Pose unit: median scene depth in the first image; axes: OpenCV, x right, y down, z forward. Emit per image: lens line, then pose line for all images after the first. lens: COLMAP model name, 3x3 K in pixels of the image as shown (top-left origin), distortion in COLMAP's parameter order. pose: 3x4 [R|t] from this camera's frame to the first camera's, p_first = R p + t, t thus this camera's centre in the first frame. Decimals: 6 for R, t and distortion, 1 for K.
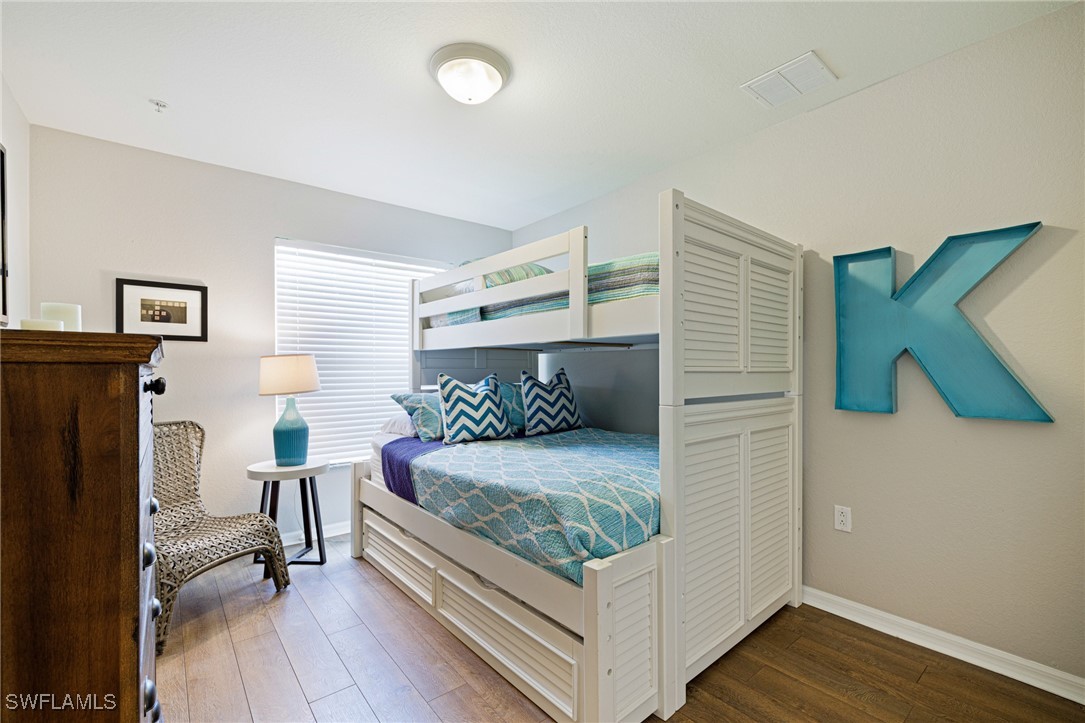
lens RADIAL K [[458.5, 0, 542.5], [0, 458.5, 361.5], [0, 0, 1]] dist [0.002043, 0.000370]
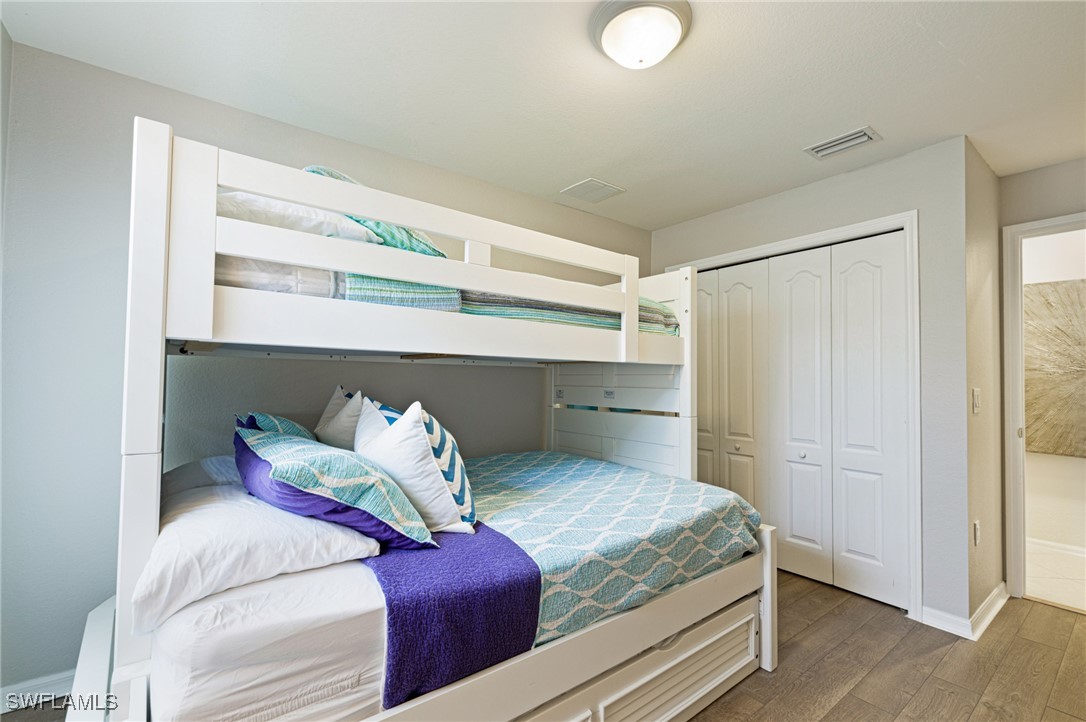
lens RADIAL K [[457.6, 0, 541.9], [0, 457.6, 374.6], [0, 0, 1]] dist [-0.012686, -0.000020]
pose [[0.062805, 0.029929, 0.997577, -0.954498], [-0.017937, 0.999423, -0.028855, 0.010959], [-0.997865, -0.016082, 0.063305, 1.130168]]
